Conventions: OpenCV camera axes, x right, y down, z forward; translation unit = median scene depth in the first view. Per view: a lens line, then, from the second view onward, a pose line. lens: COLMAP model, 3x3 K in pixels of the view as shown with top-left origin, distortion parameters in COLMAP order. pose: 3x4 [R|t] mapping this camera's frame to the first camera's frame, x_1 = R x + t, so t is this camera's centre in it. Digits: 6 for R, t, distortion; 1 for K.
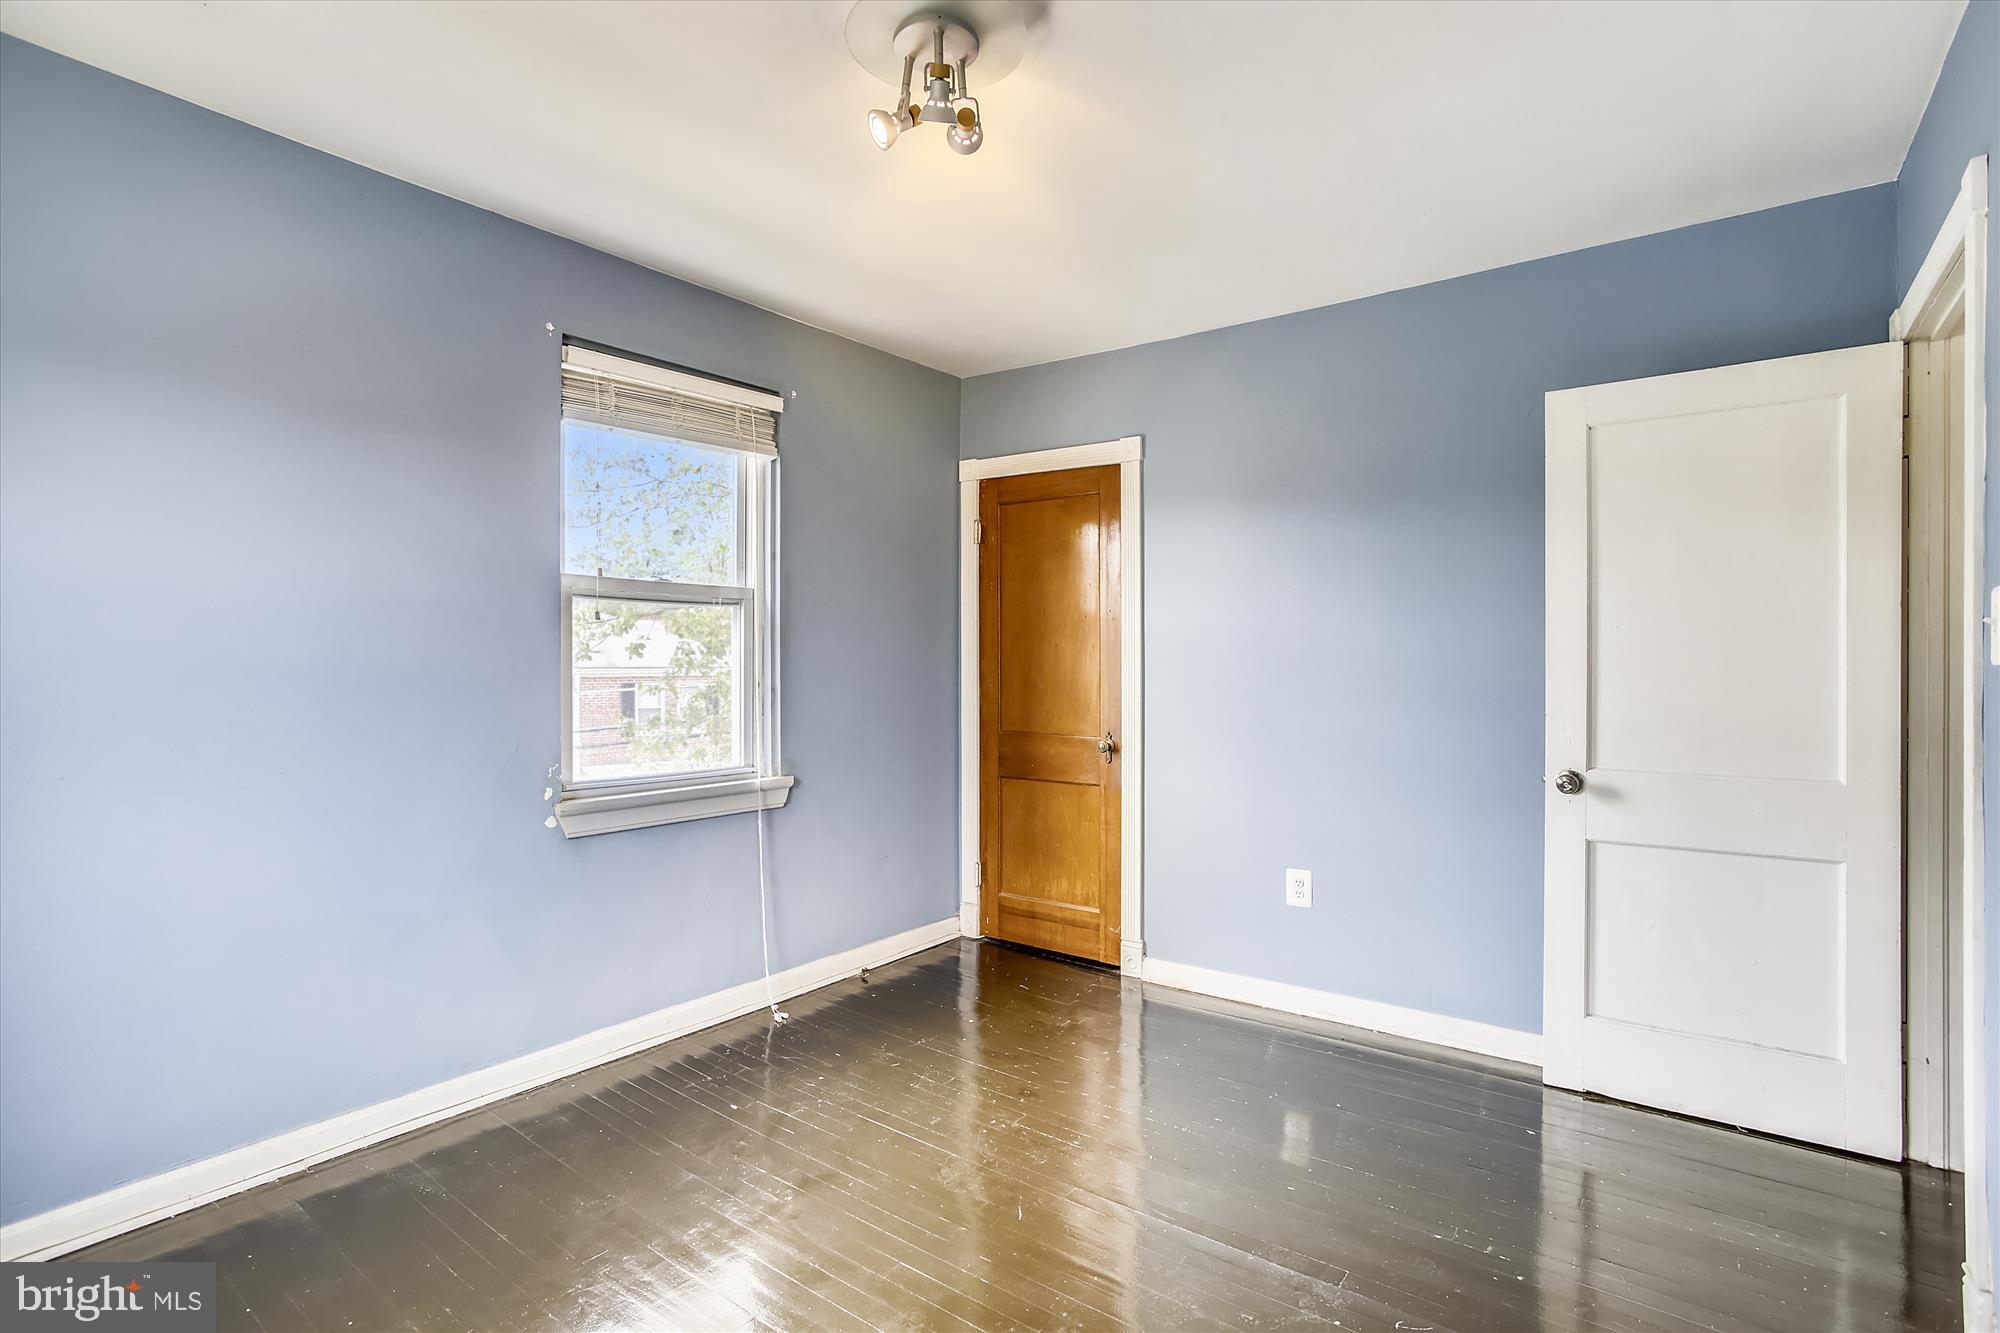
lens RADIAL K [[965.0, 0, 1011.7], [0, 965.0, 669.0], [0, 0, 1]] dist [-0.046235, 0.031455]
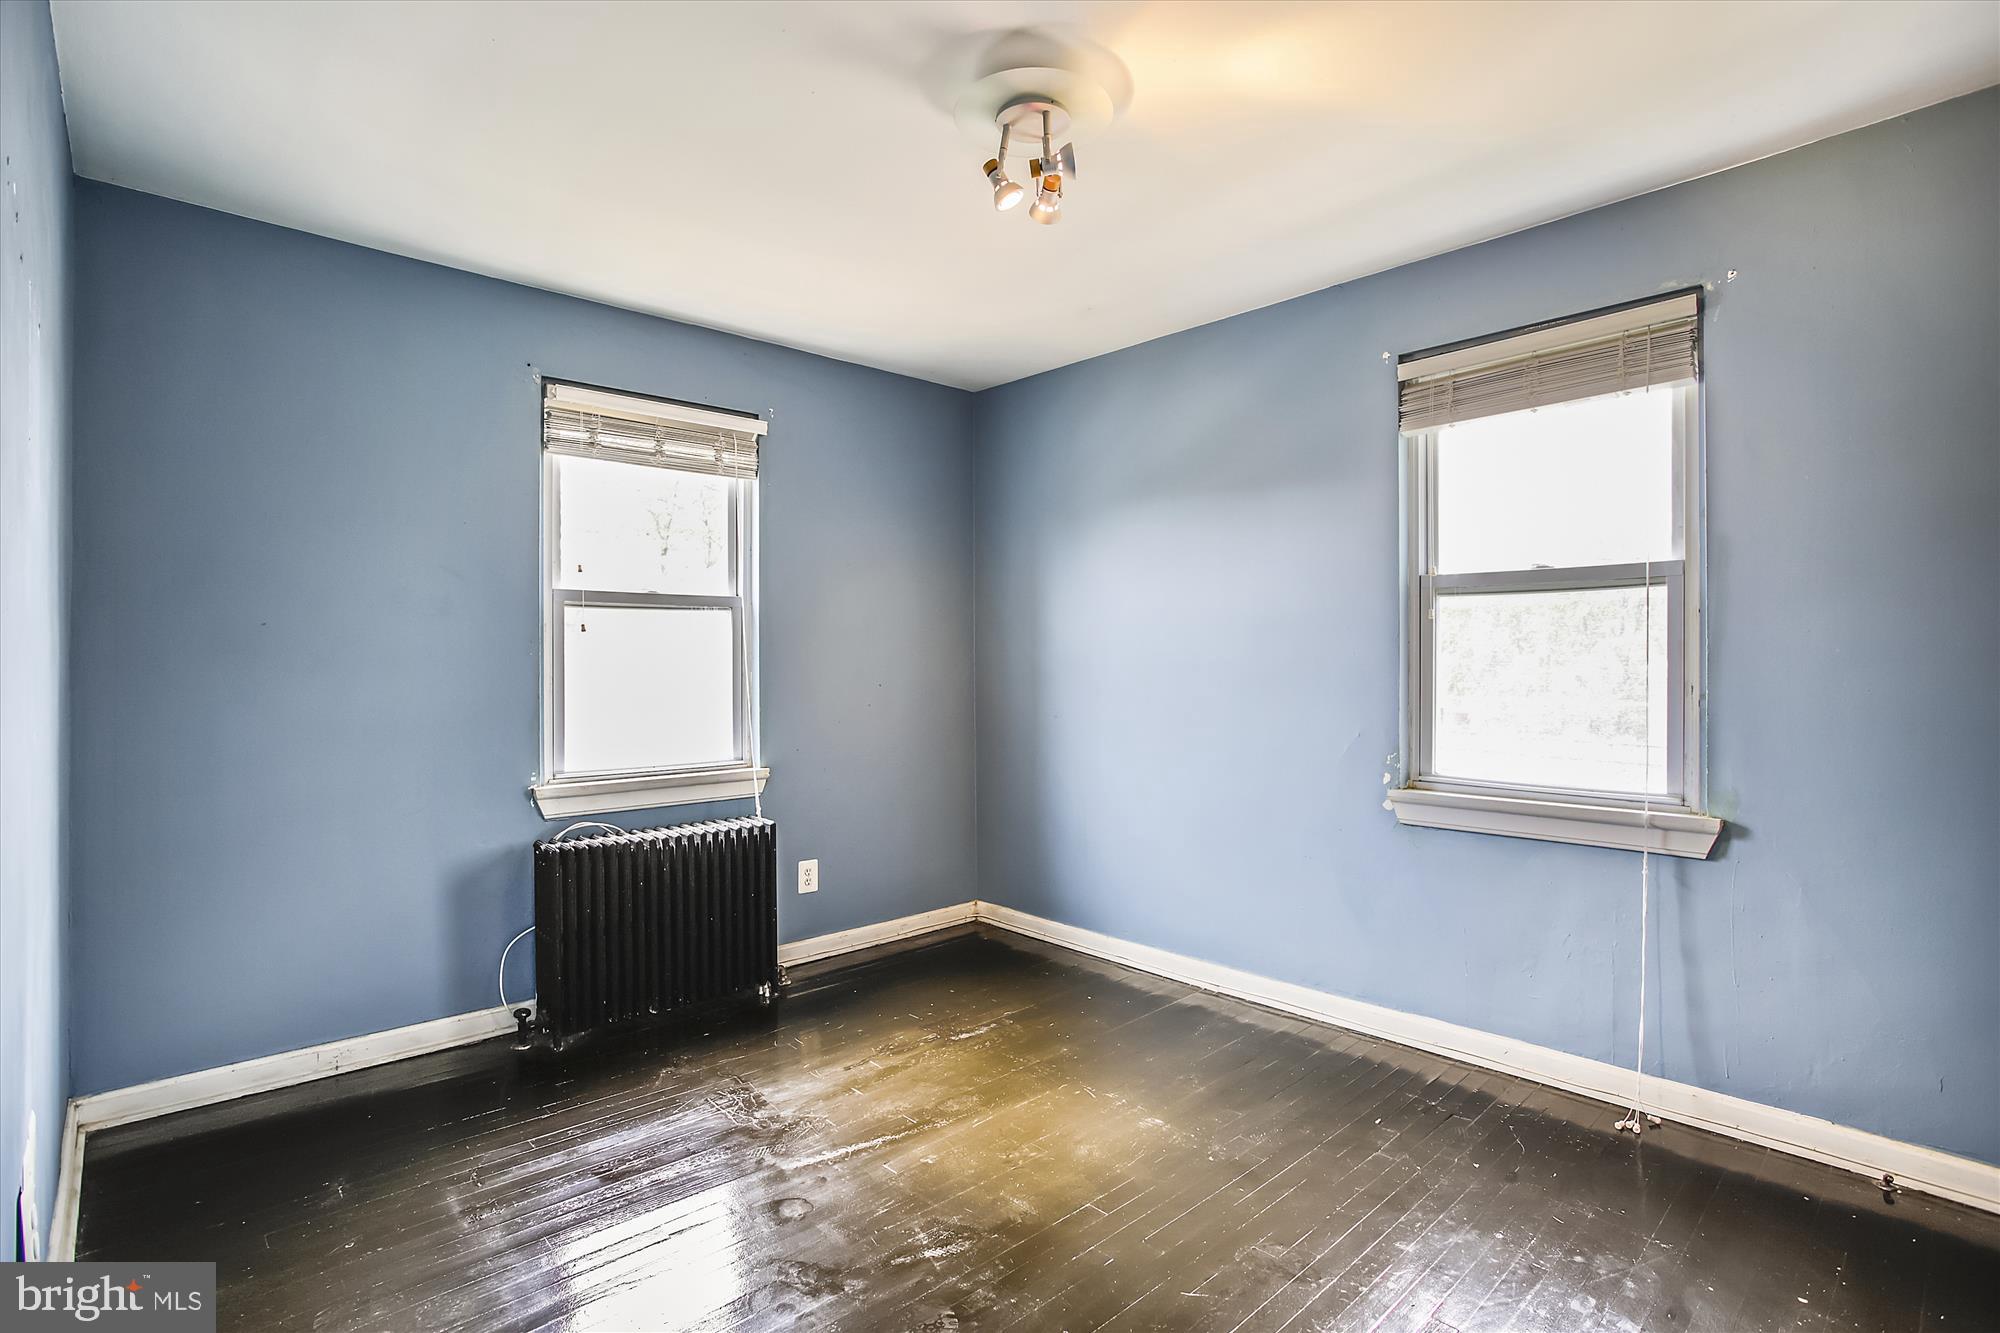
lens RADIAL K [[1000.0, 0, 992.2], [0, 1000.0, 654.9], [0, 0, 1]] dist [-0.065732, 0.037514]
pose [[-0.187806, -0.001400, -0.982205, 1.141915], [-0.002645, 0.999996, -0.000920, -0.015298], [0.982203, 0.002425, -0.187808, 1.211220]]
